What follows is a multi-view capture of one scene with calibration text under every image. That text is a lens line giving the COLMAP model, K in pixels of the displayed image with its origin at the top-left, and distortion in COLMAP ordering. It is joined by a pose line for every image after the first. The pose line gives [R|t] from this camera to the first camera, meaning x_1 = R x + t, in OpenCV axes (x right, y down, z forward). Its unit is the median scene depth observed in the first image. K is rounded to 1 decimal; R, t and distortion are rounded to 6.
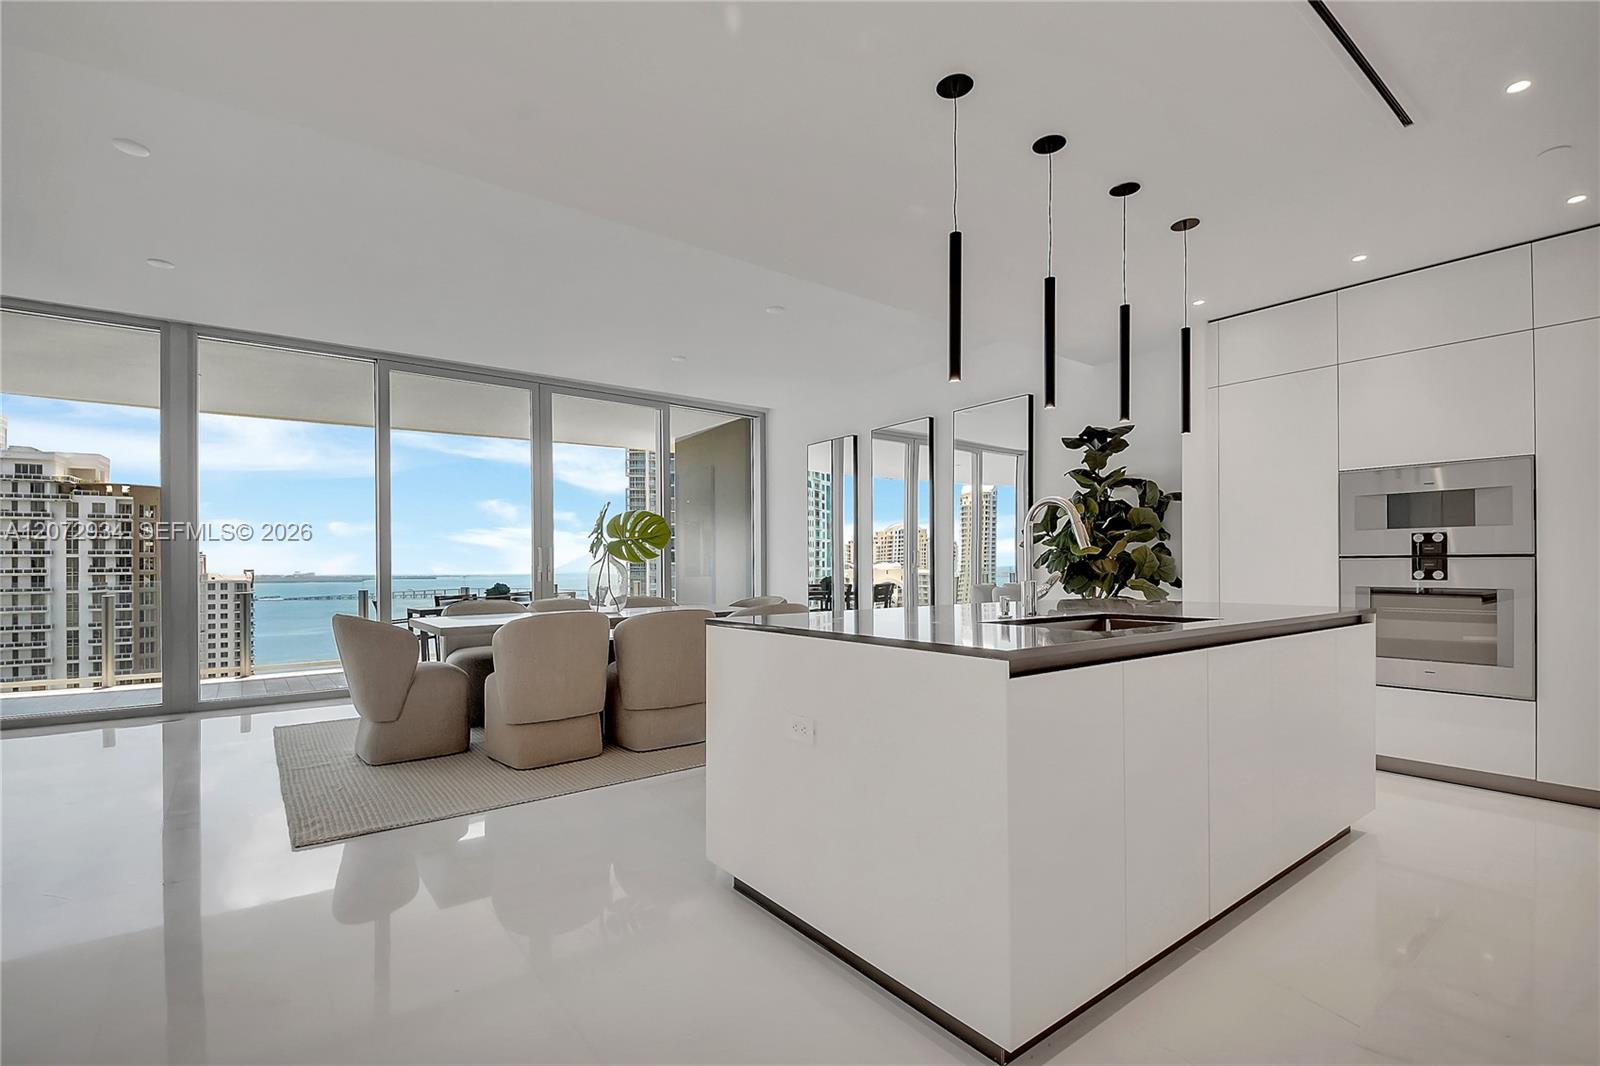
lens RADIAL K [[714.1, 0, 794.3], [0, 714.1, 563.7], [0, 0, 1]] dist [0.035273, -0.032481]
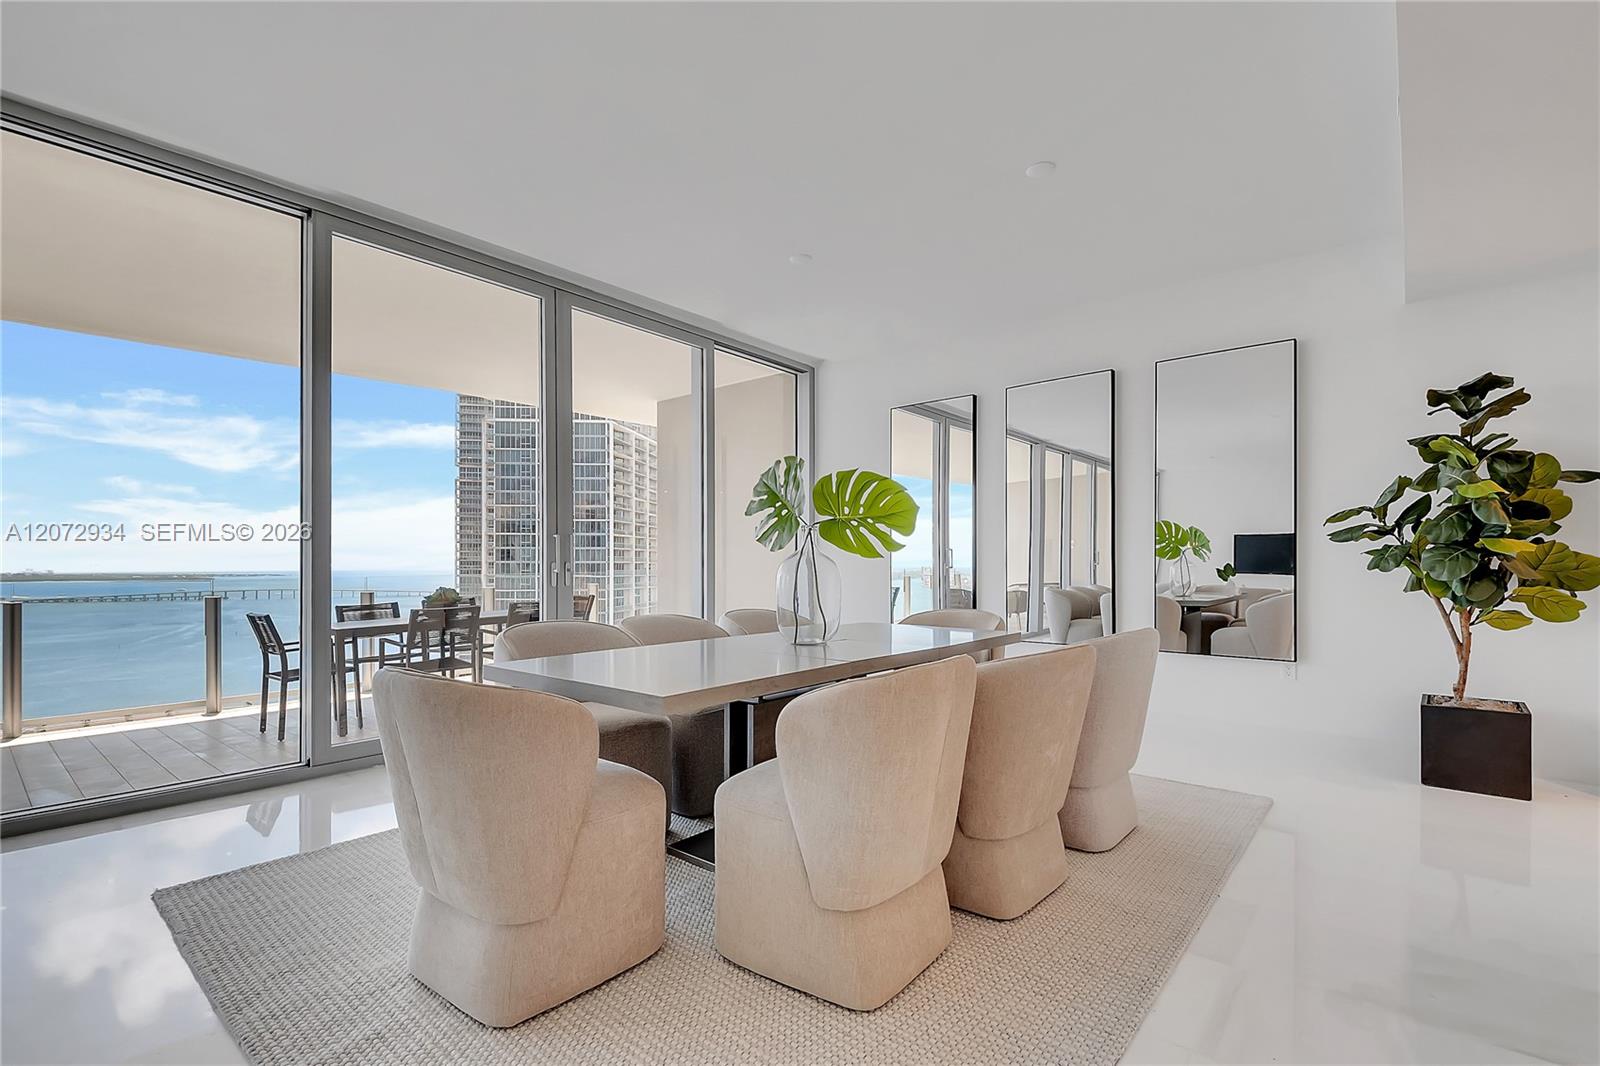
lens RADIAL K [[714.1, 0, 794.3], [0, 714.1, 563.7], [0, 0, 1]] dist [0.035273, -0.032481]
pose [[0.976270, 0.007939, 0.216412, -0.417514], [-0.007707, 0.999968, -0.001914, 0.005198], [-0.216420, 0.000201, 0.976300, 0.450516]]
